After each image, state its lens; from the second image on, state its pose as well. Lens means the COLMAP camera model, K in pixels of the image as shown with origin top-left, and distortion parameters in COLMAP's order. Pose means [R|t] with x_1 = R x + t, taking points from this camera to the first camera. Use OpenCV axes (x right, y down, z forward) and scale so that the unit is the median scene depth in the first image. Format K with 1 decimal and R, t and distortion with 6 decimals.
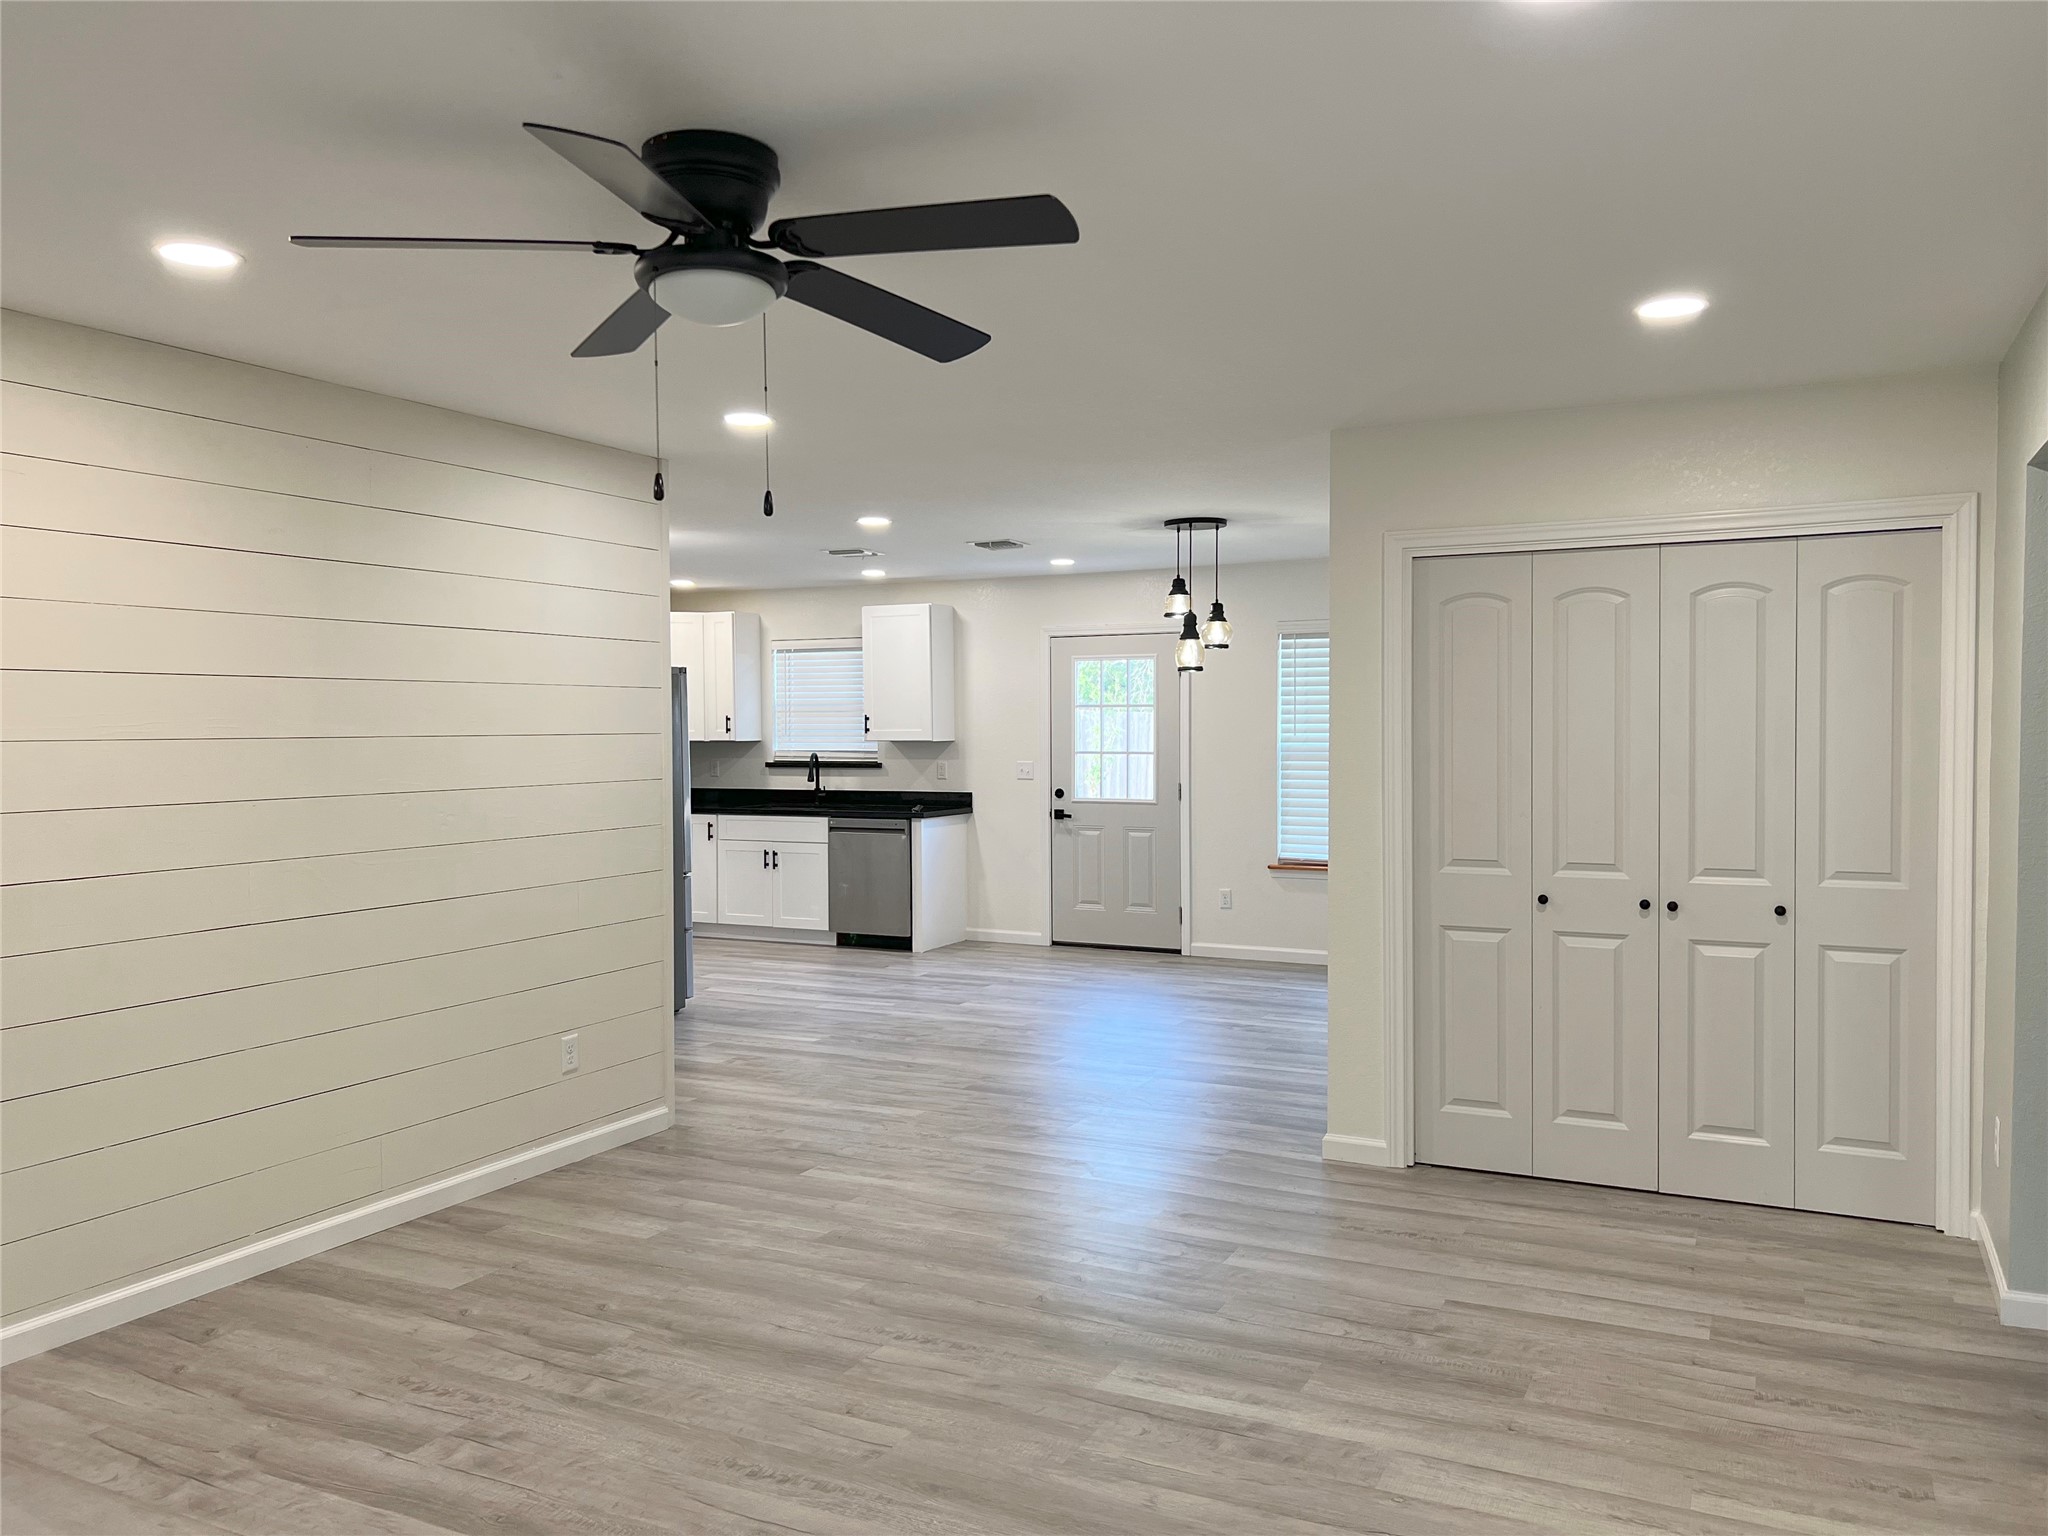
lens RADIAL K [[1567.6, 0, 1018.4], [0, 1567.6, 735.9], [0, 0, 1]] dist [0.062036, -0.051602]
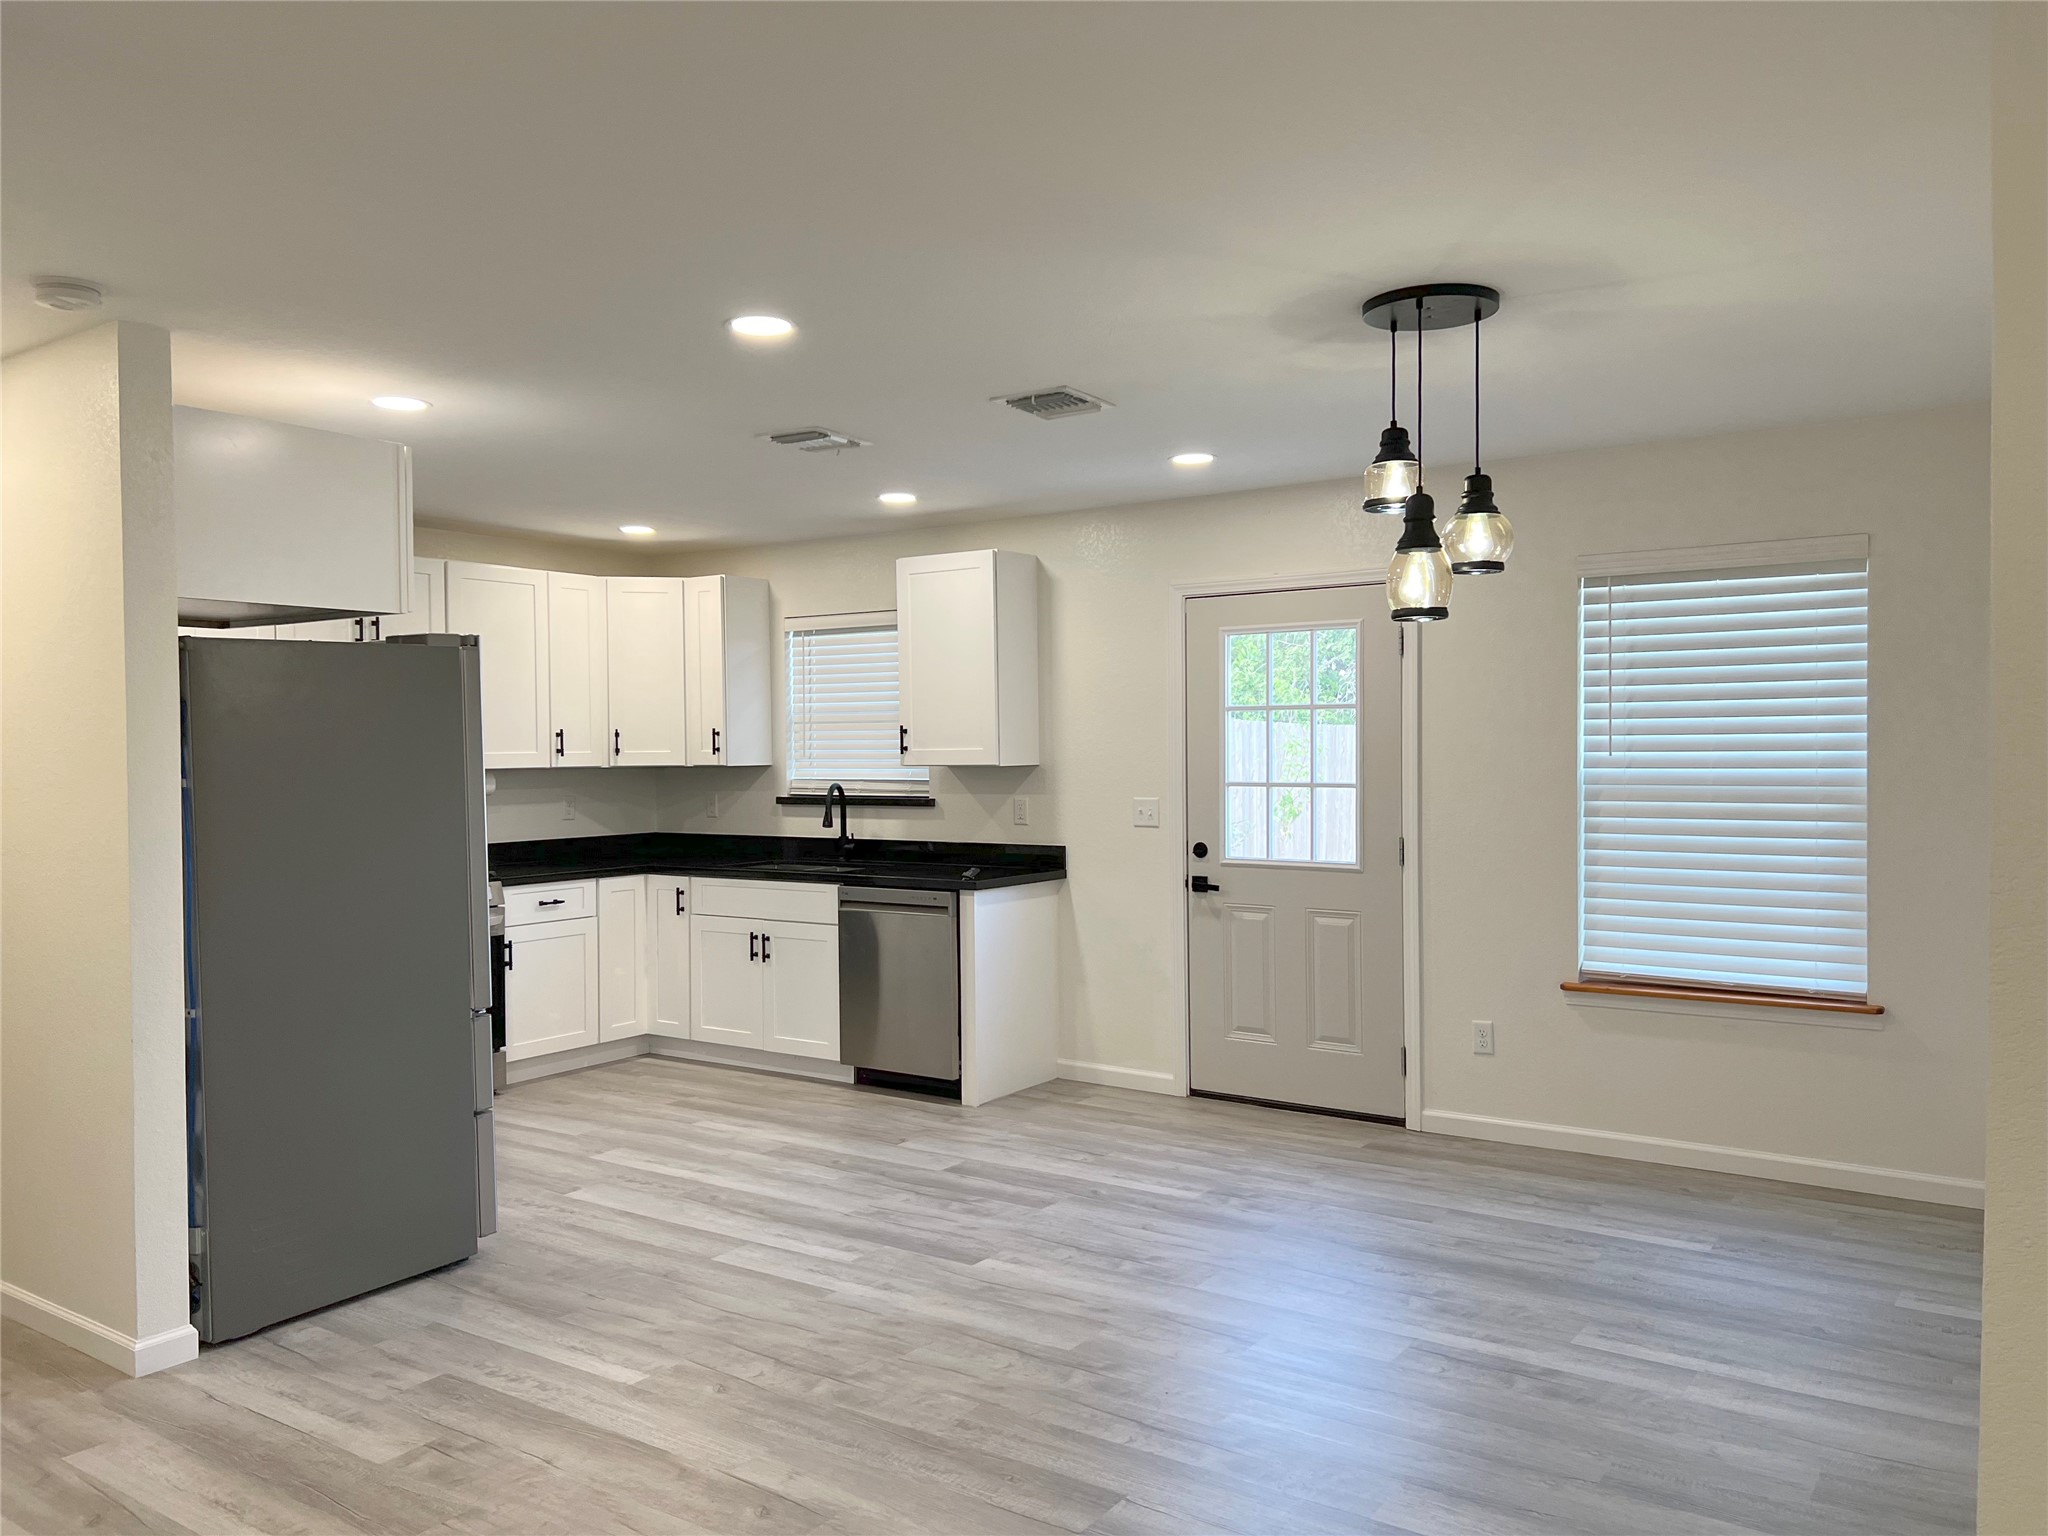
lens RADIAL K [[1541.2, 0, 1015.5], [0, 1541.2, 766.0], [0, 0, 1]] dist [0.044837, -0.044205]
pose [[0.989528, -0.002041, -0.144328, 0.041786], [0.003189, 0.999965, 0.007725, -0.001515], [0.144307, -0.008104, 0.989500, 0.387082]]
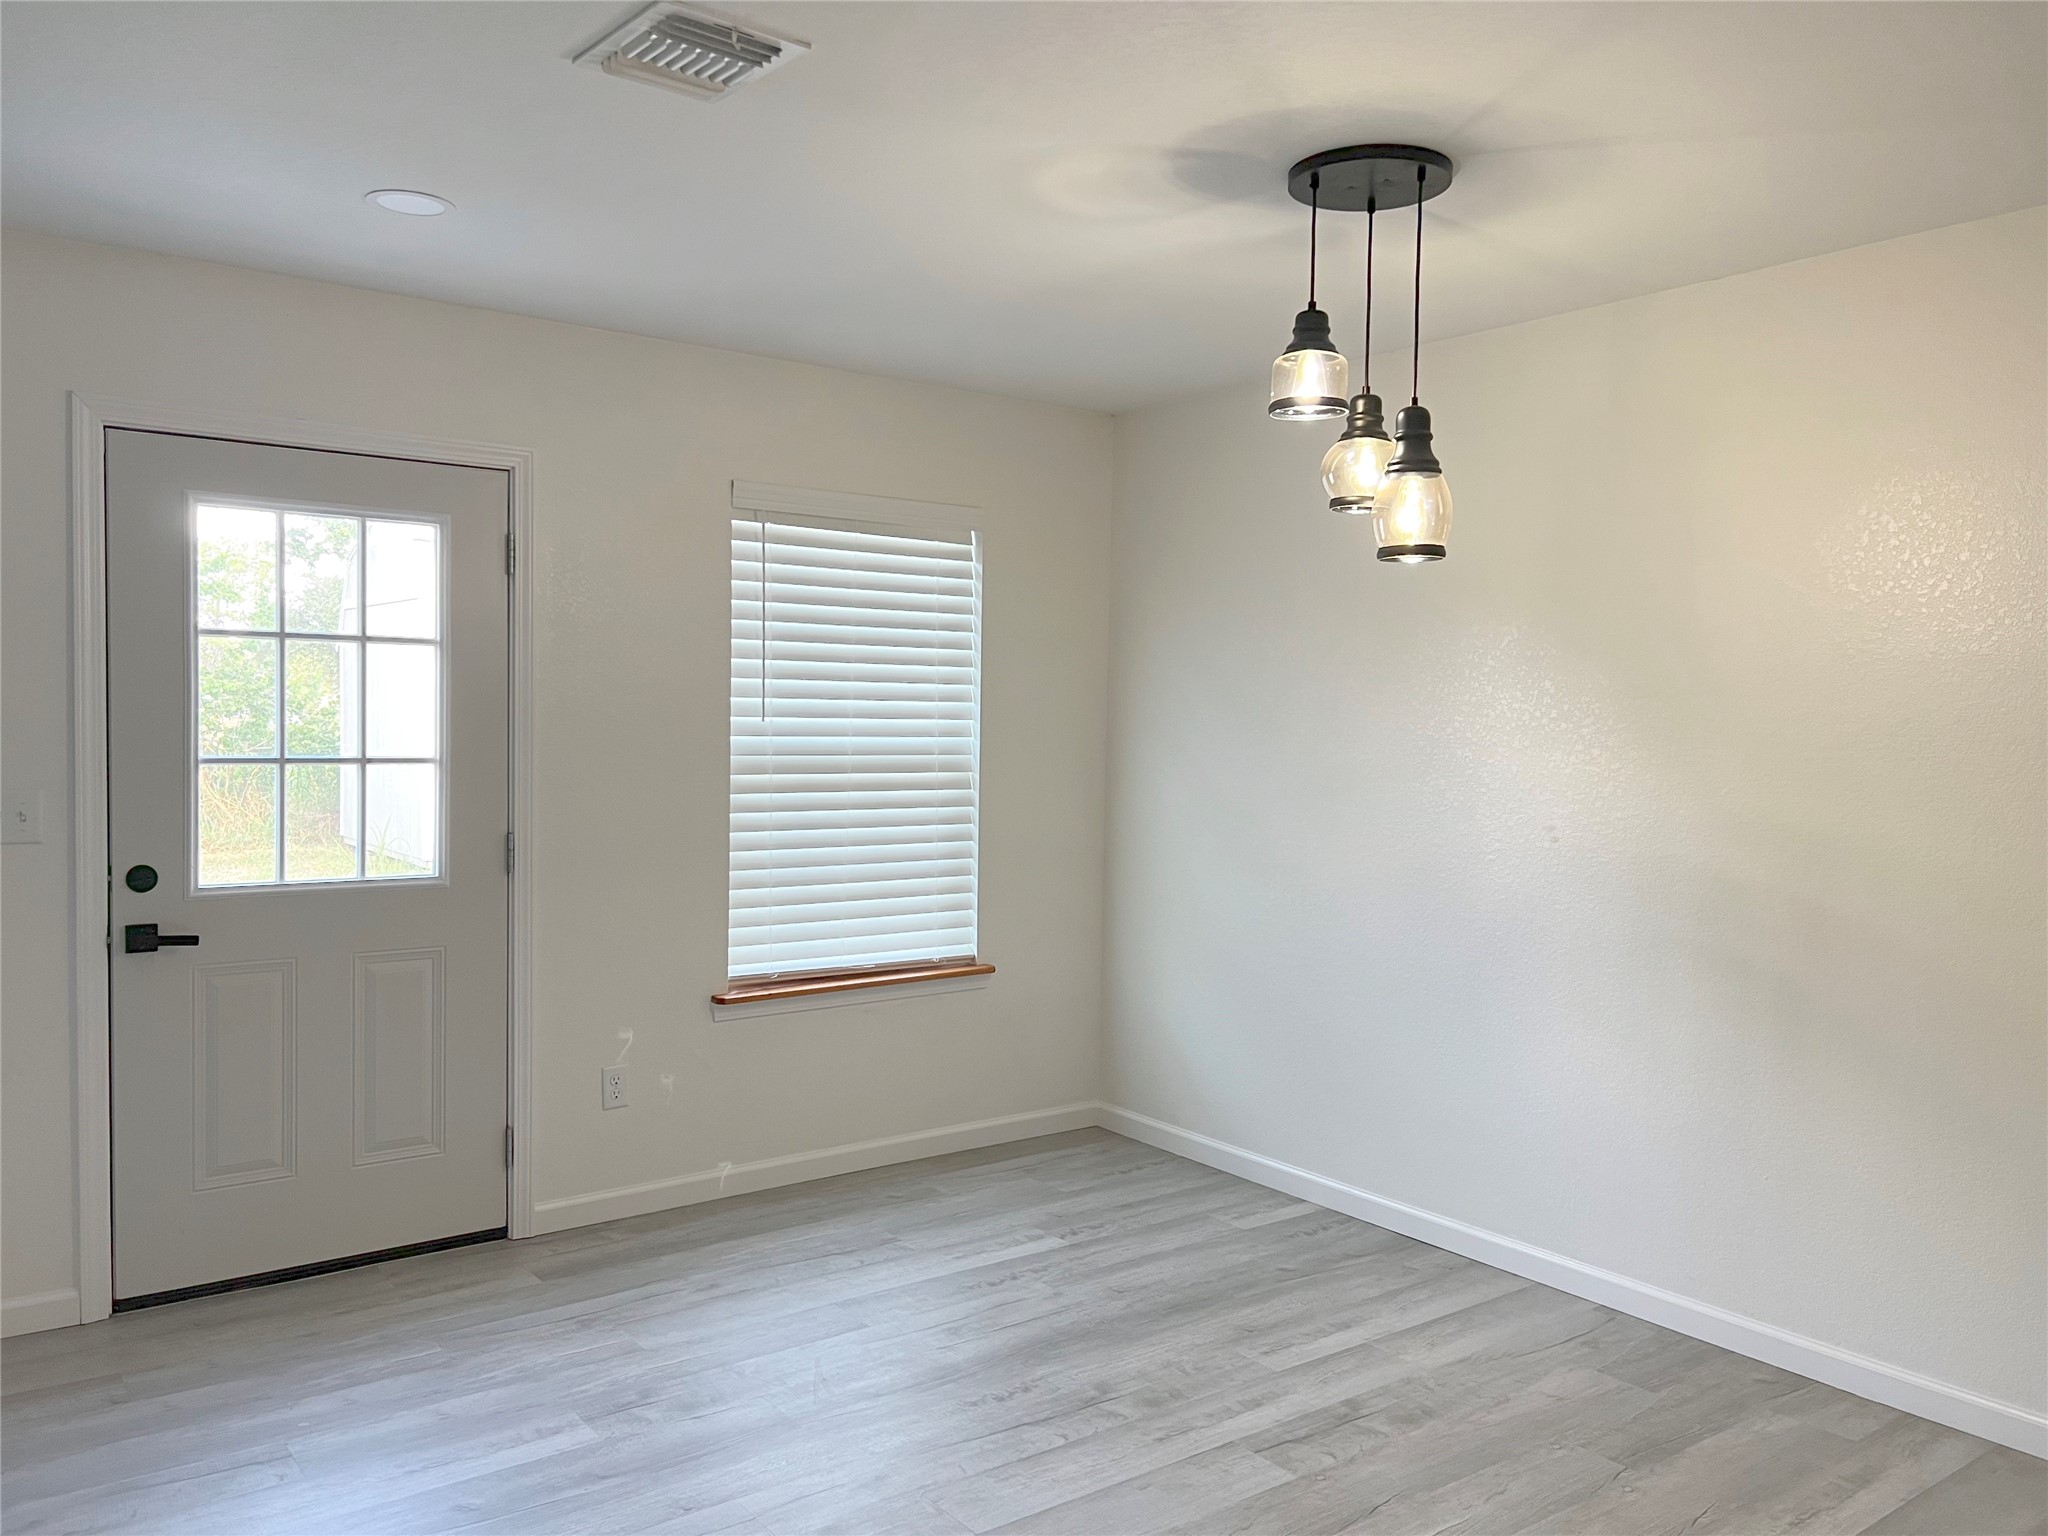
lens RADIAL K [[1561.5, 0, 1024.0], [0, 1561.5, 768.0], [0, 0, 1]] dist [0.045907, -0.050120]
pose [[0.451956, -0.021165, 0.891789, -0.199173], [-0.009428, 0.999549, 0.028500, -0.000045], [-0.891991, -0.021289, 0.451552, 0.662852]]
